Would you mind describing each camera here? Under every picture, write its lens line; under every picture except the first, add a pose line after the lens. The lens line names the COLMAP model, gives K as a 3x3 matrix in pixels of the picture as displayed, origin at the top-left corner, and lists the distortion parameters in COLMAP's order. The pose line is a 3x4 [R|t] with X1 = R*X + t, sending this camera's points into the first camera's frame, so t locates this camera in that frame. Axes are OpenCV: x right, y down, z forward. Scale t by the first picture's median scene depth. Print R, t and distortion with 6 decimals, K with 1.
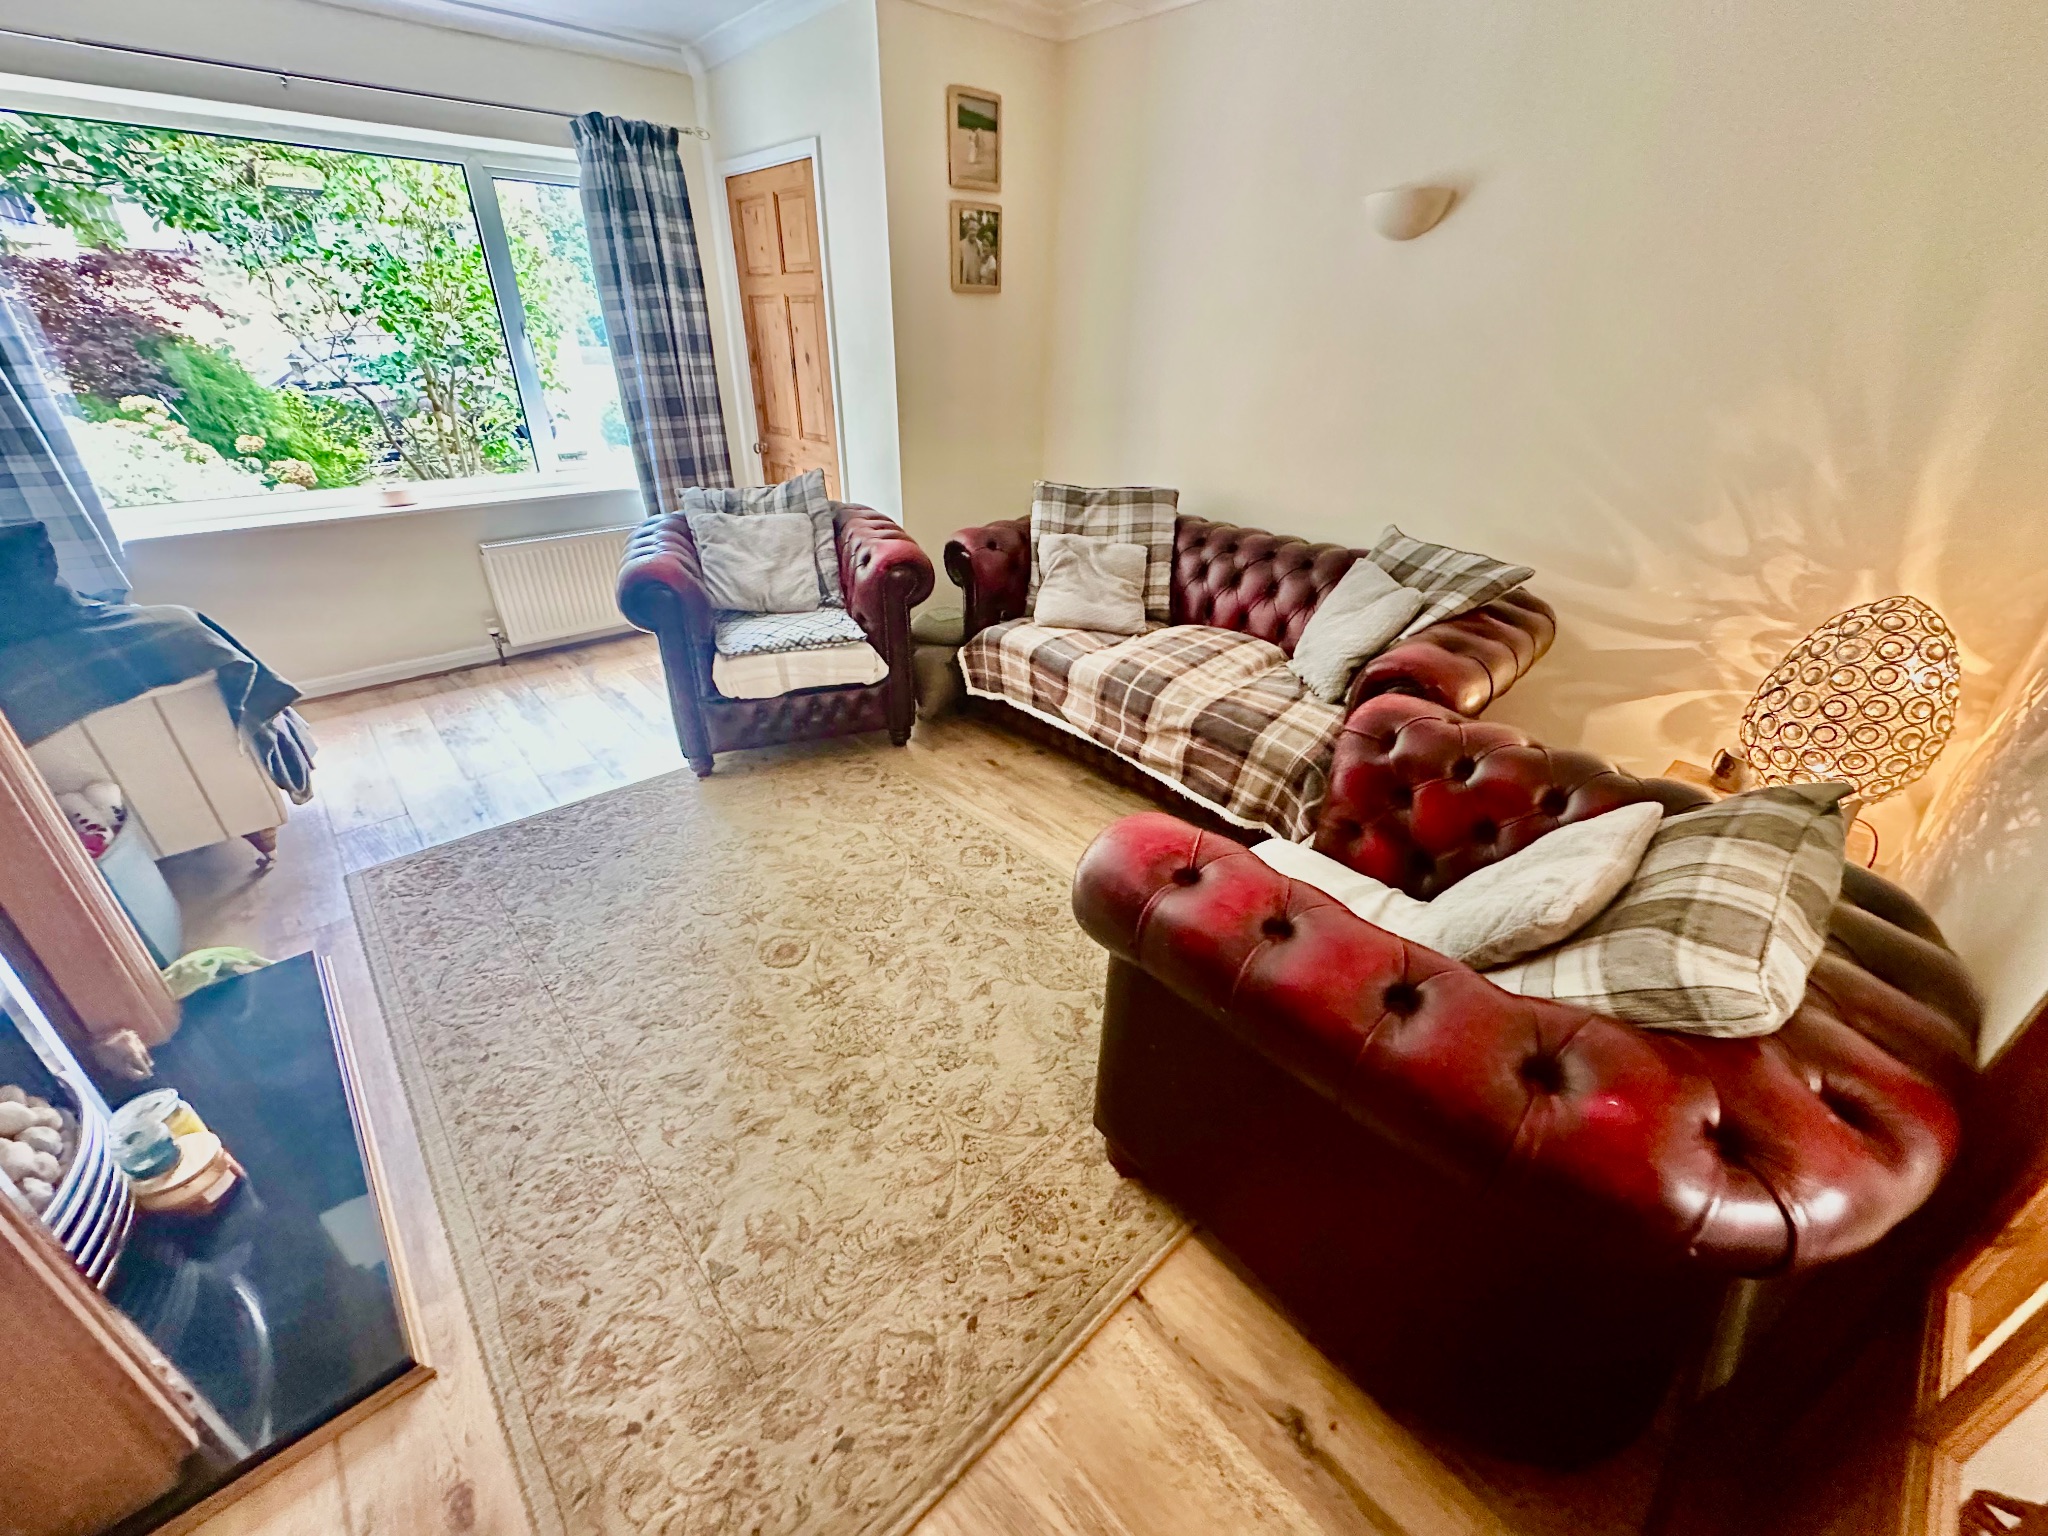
lens RADIAL K [[817.2, 0, 1018.1], [0, 817.2, 765.3], [0, 0, 1]] dist [-0.000861, -0.000051]
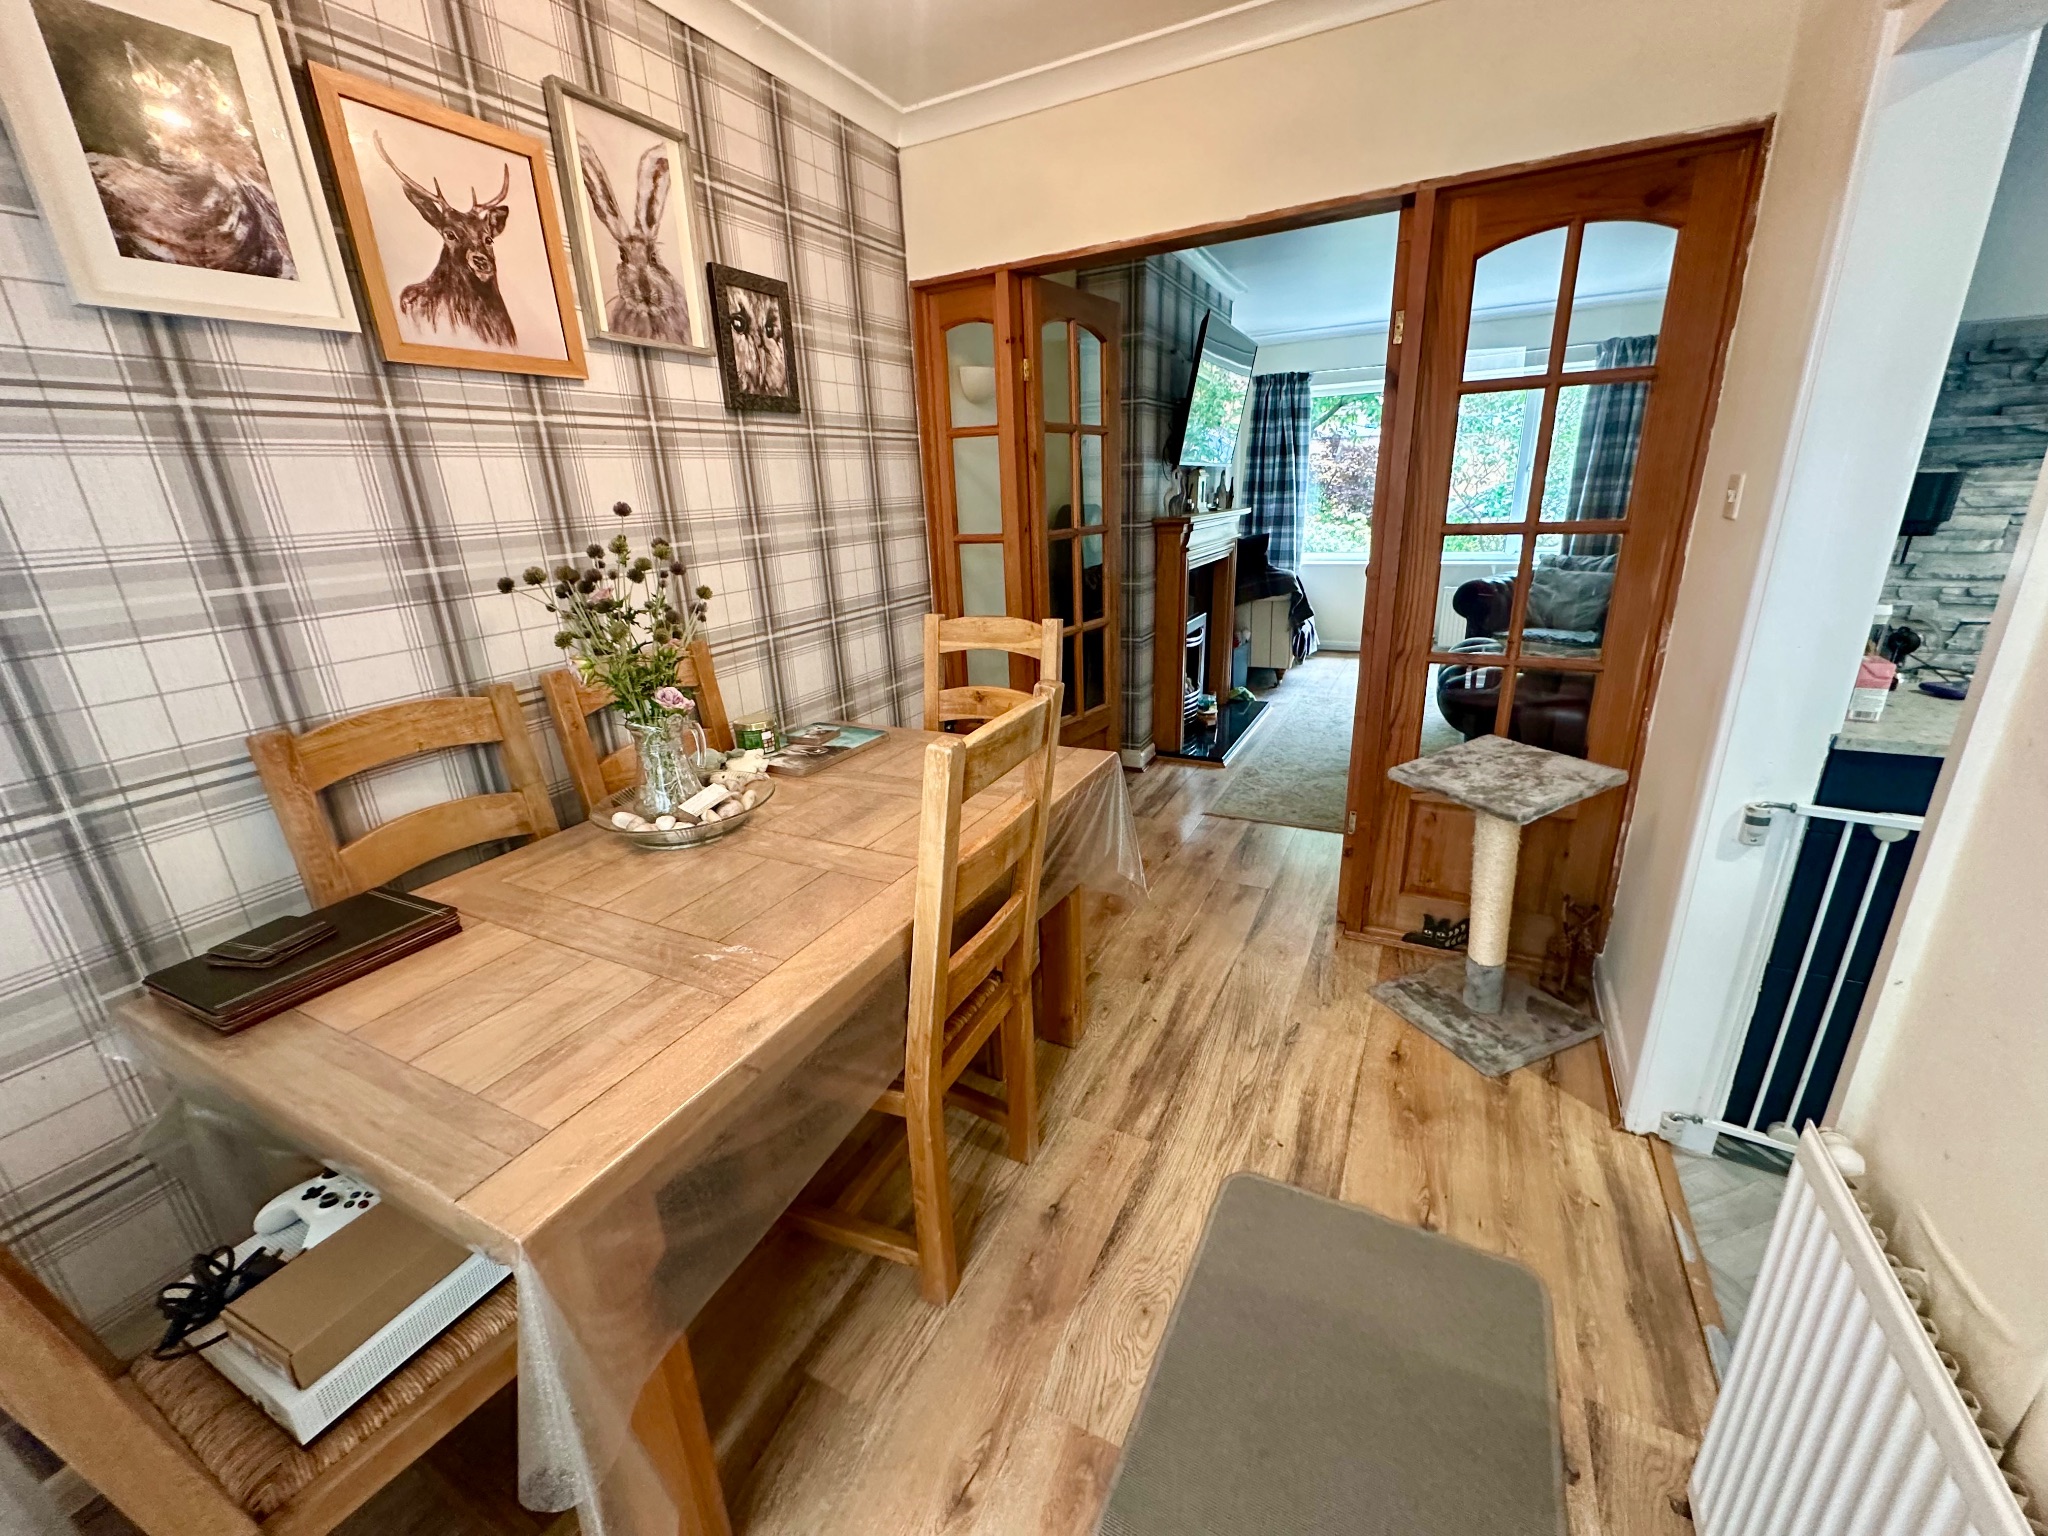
lens RADIAL K [[817.2, 0, 1023.4], [0, 817.2, 768.4], [0, 0, 1]] dist [-0.000861, -0.000051]
pose [[0.352930, 0.267582, -0.896571, 1.094155], [-0.388931, 0.913480, 0.119528, 0.357309], [0.850984, 0.306519, 0.426466, -0.624487]]
